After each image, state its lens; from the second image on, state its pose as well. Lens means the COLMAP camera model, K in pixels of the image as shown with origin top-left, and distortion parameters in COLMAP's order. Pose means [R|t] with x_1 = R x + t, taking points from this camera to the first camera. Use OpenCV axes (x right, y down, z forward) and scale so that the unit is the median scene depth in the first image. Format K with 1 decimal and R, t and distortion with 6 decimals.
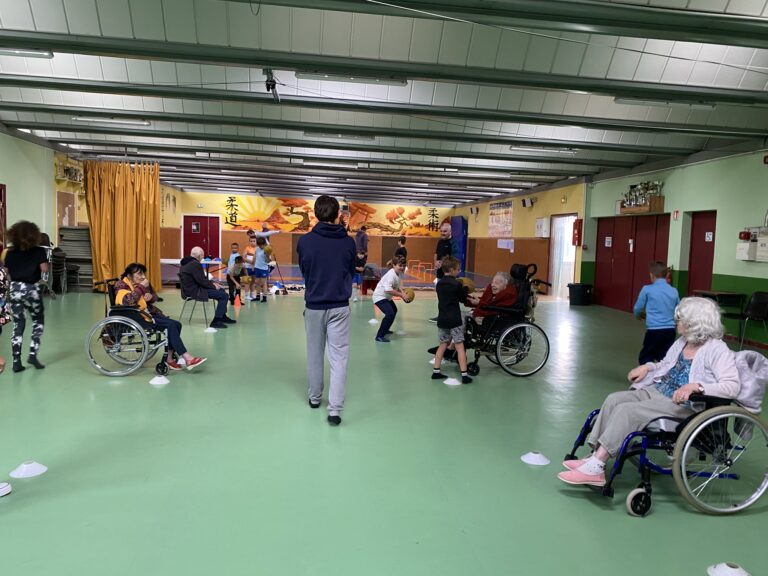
lens RADIAL K [[582.0, 0, 384.6], [0, 582.0, 272.2], [0, 0, 1]] dist [0.044175, -0.031605]
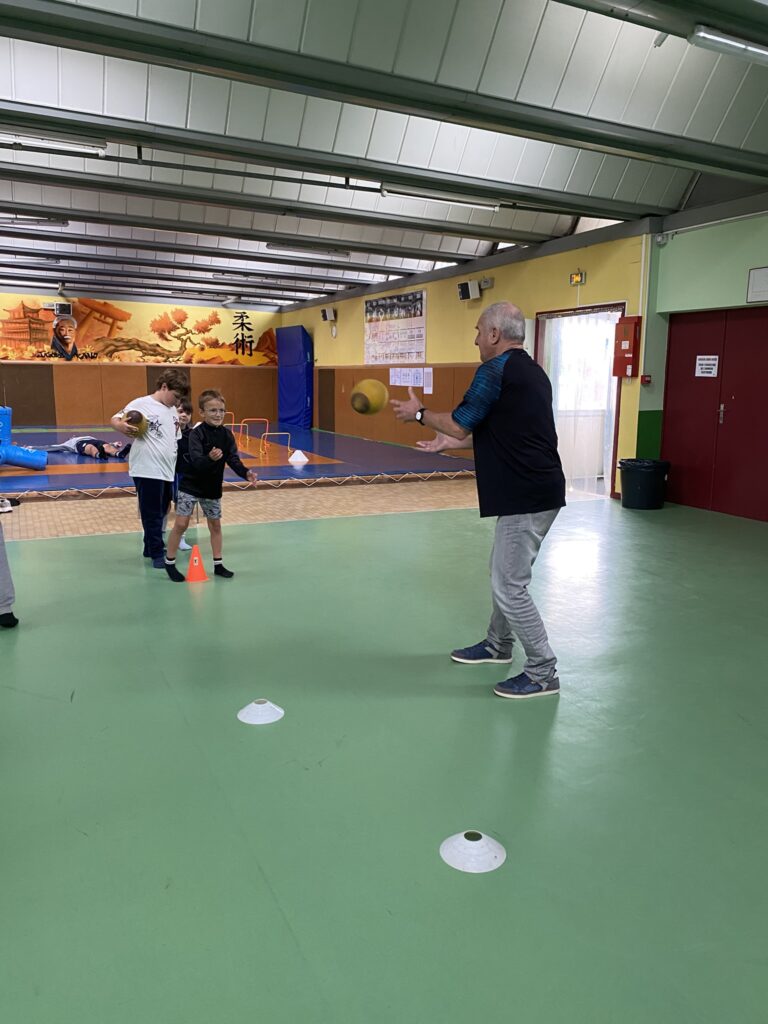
lens RADIAL K [[775.9, 0, 384.0], [0, 775.9, 512.0], [0, 0, 1]] dist [0.044175, -0.031605]
pose [[0.948999, -0.068309, 0.307792, -0.029340], [0.030910, 0.991702, 0.124789, -0.013463], [-0.313762, -0.108911, 0.943235, 0.285716]]
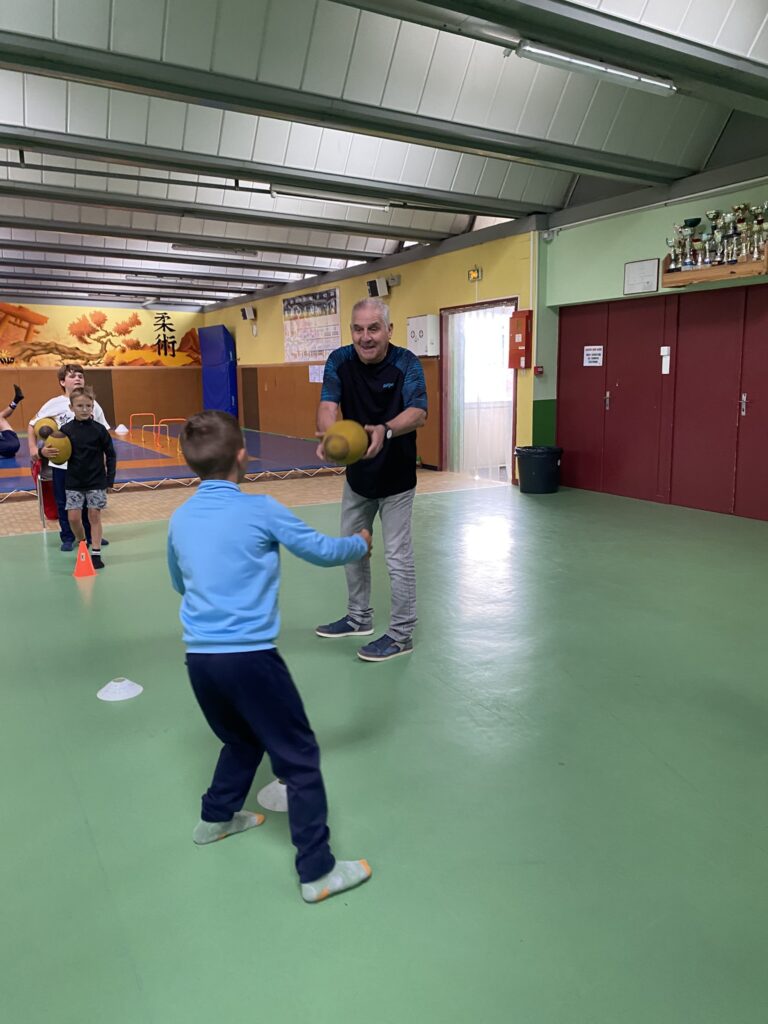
lens RADIAL K [[775.9, 0, 384.0], [0, 775.9, 512.0], [0, 0, 1]] dist [0.044175, -0.031605]
pose [[0.923077, -0.104096, 0.370260, -0.015300], [0.059383, 0.989707, 0.130206, -0.010936], [-0.380002, -0.098203, 0.919758, 0.268982]]
